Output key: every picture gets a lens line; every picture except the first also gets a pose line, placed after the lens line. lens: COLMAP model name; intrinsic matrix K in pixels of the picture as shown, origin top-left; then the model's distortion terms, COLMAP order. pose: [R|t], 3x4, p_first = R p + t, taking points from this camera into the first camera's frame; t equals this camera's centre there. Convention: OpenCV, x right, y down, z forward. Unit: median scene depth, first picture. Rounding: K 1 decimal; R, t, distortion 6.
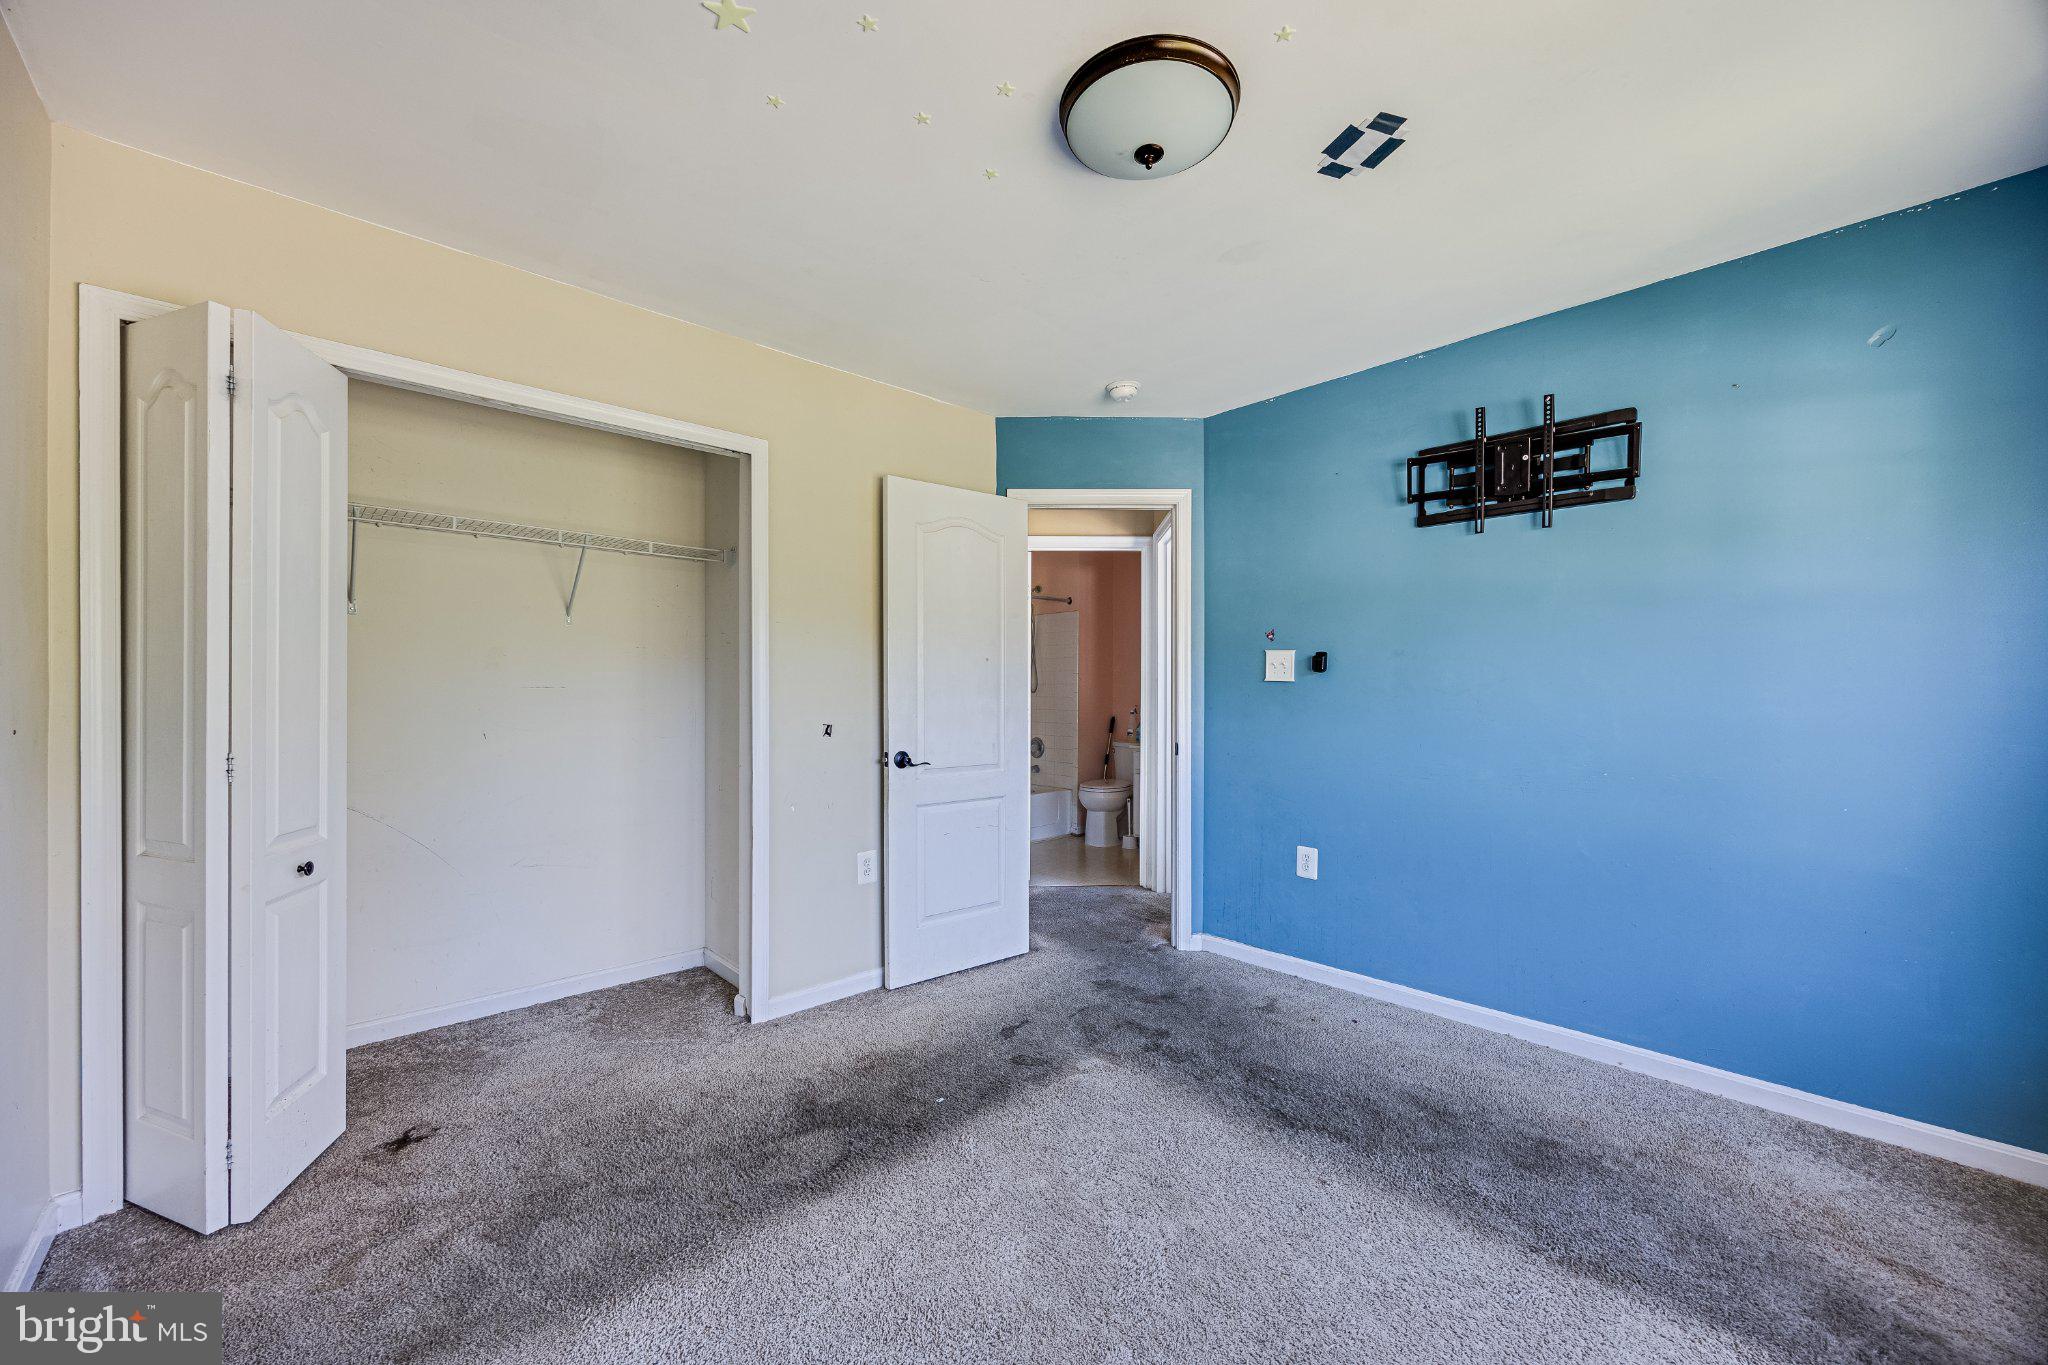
lens RADIAL K [[788.3, 0, 1024.6], [0, 788.3, 694.9], [0, 0, 1]] dist [-0.000366, 0.000237]
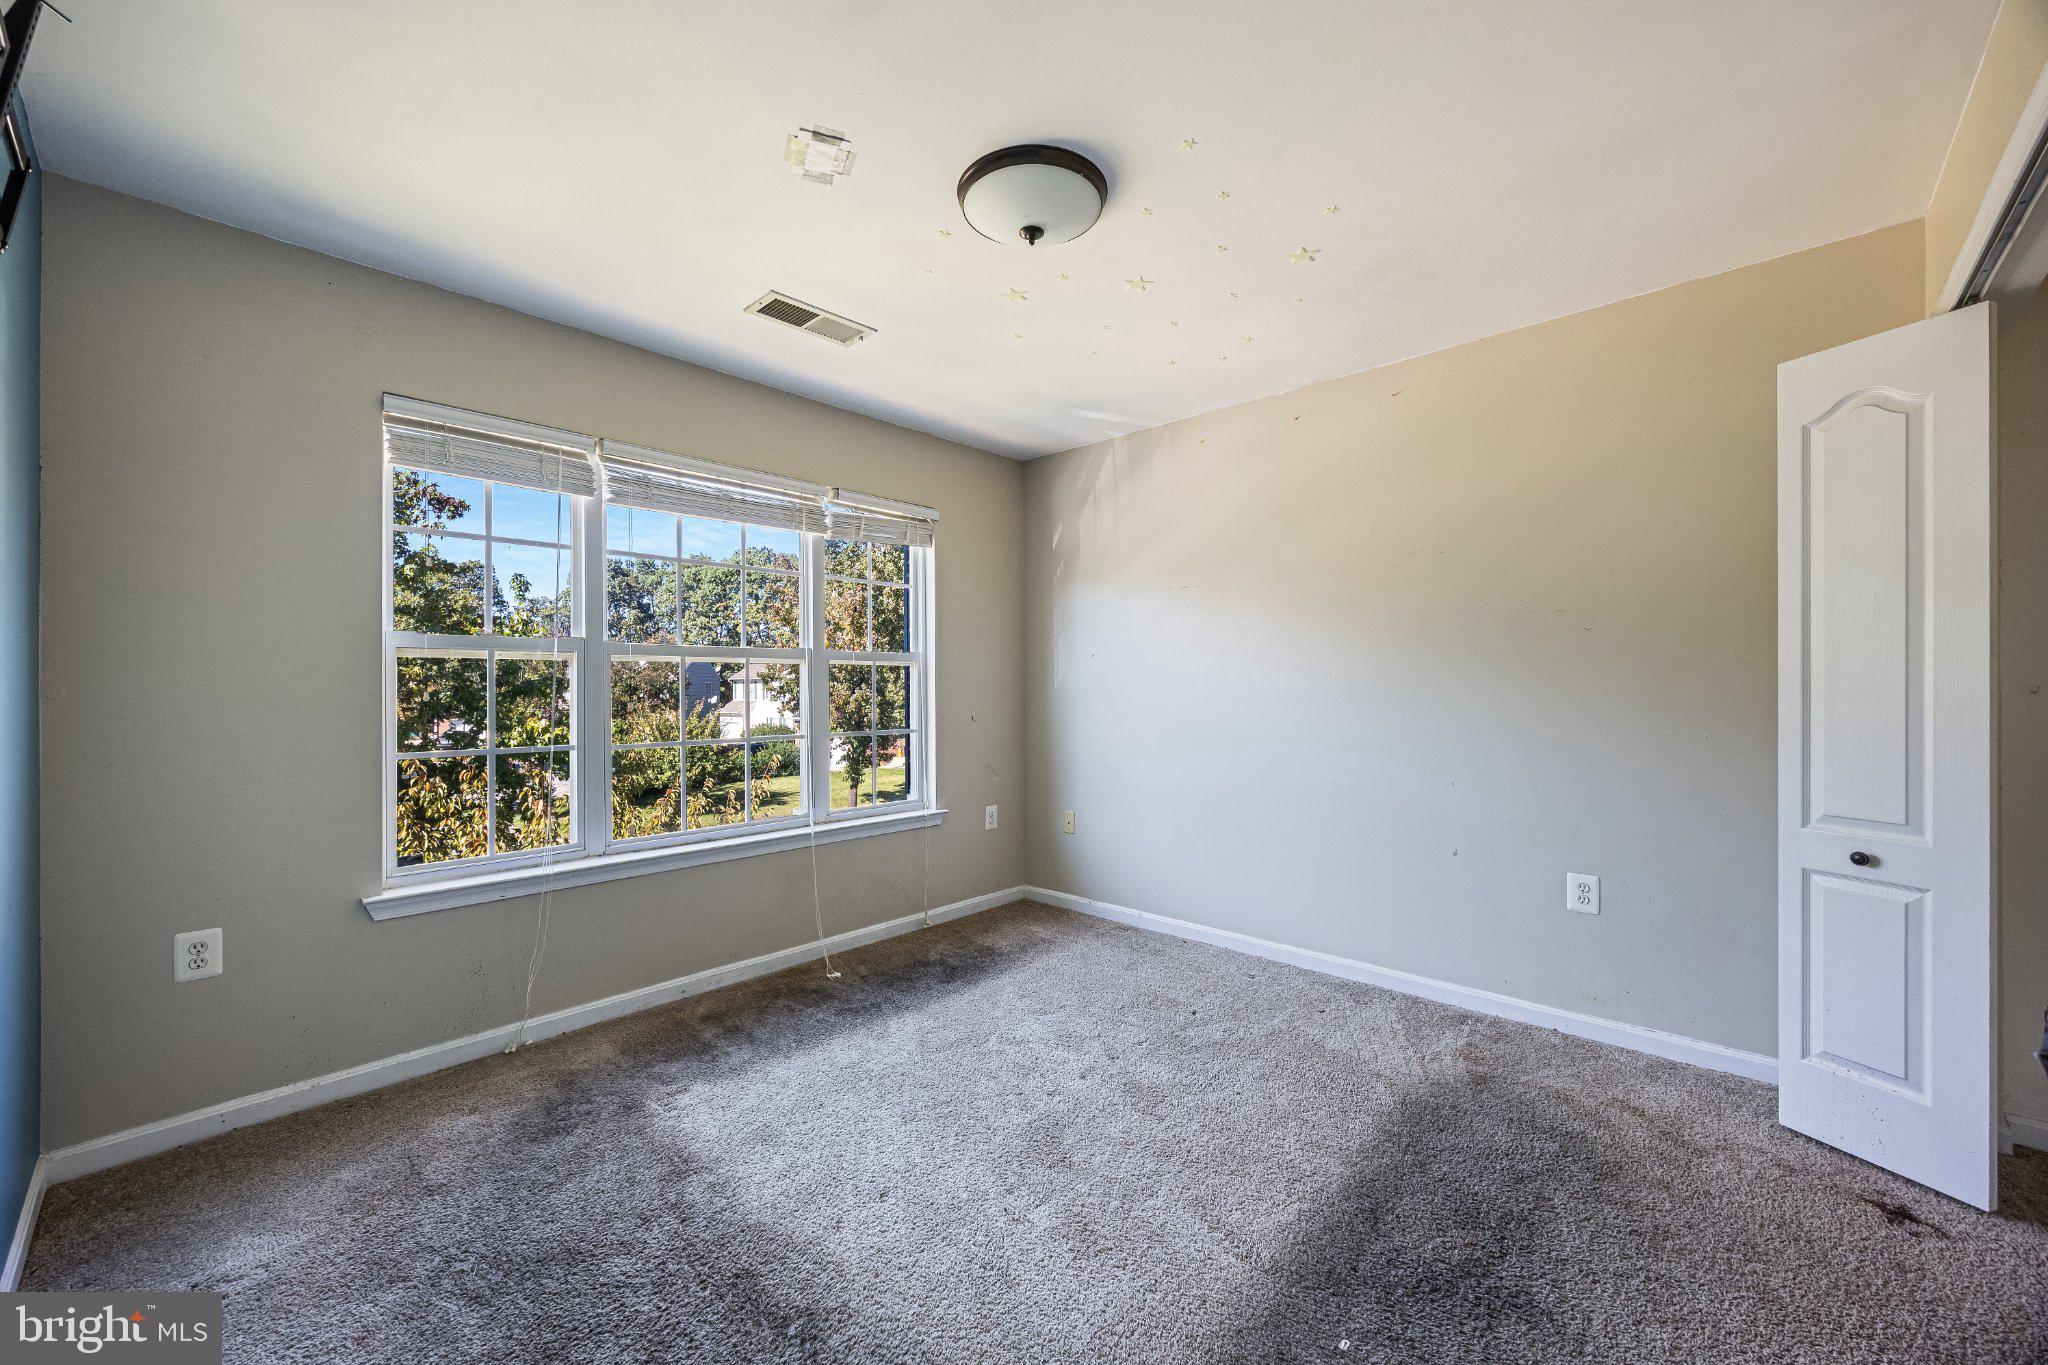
lens RADIAL K [[788.3, 0, 1024.6], [0, 788.3, 694.9], [0, 0, 1]] dist [-0.000366, 0.000237]
pose [[-0.997658, 0.004221, -0.068274, 0.121350], [0.003906, 0.999981, 0.004743, 0.000961], [0.068293, 0.004465, -0.997655, 1.066027]]
